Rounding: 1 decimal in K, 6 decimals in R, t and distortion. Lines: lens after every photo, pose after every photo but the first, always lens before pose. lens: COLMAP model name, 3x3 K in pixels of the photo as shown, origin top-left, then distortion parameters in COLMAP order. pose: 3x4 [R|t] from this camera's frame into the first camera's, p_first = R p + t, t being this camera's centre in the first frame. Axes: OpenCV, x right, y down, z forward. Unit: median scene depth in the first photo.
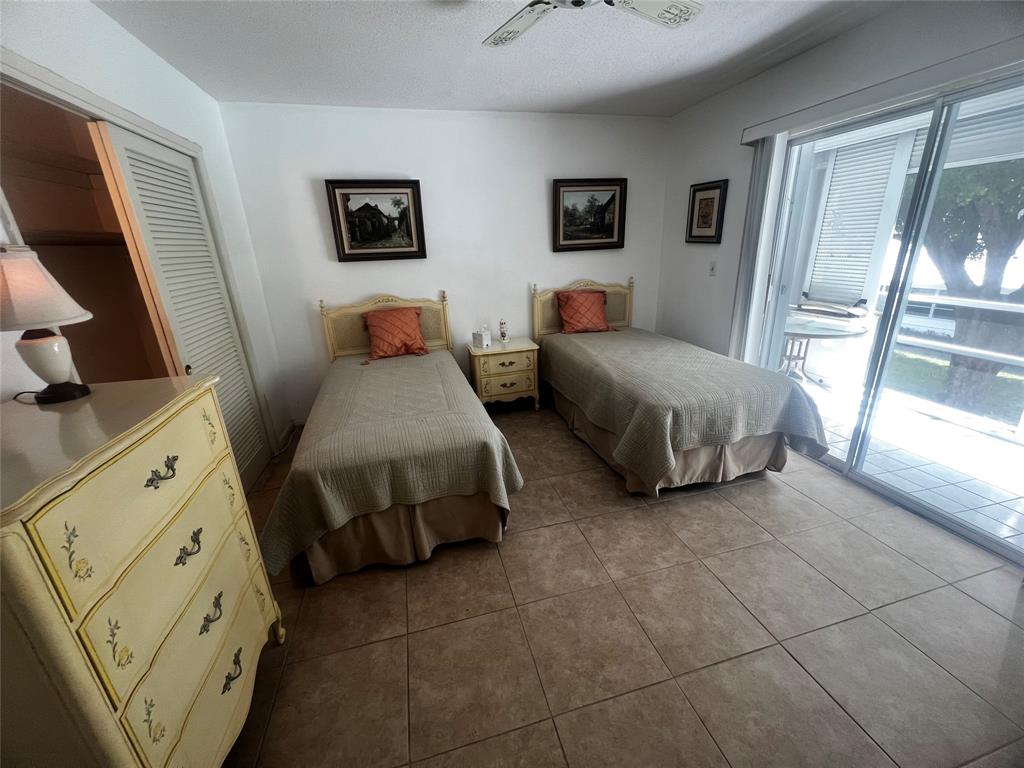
lens RADIAL K [[411.6, 0, 515.3], [0, 411.6, 383.2], [0, 0, 1]] dist [0.003856, 0.000173]
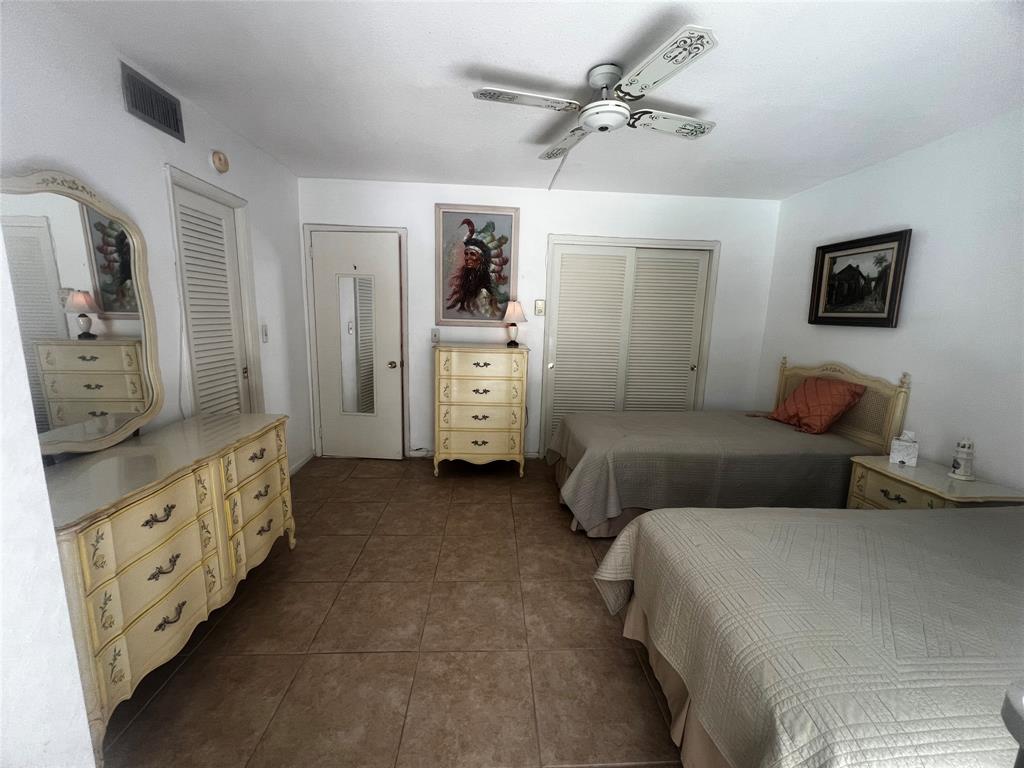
lens RADIAL K [[411.6, 0, 514.1], [0, 411.6, 380.9], [0, 0, 1]] dist [0.003856, 0.000173]
pose [[-0.204356, 0.193851, -0.959510, 0.708662], [-0.335354, 0.907018, 0.254670, -0.184474], [0.919661, 0.373819, -0.120346, 0.516972]]
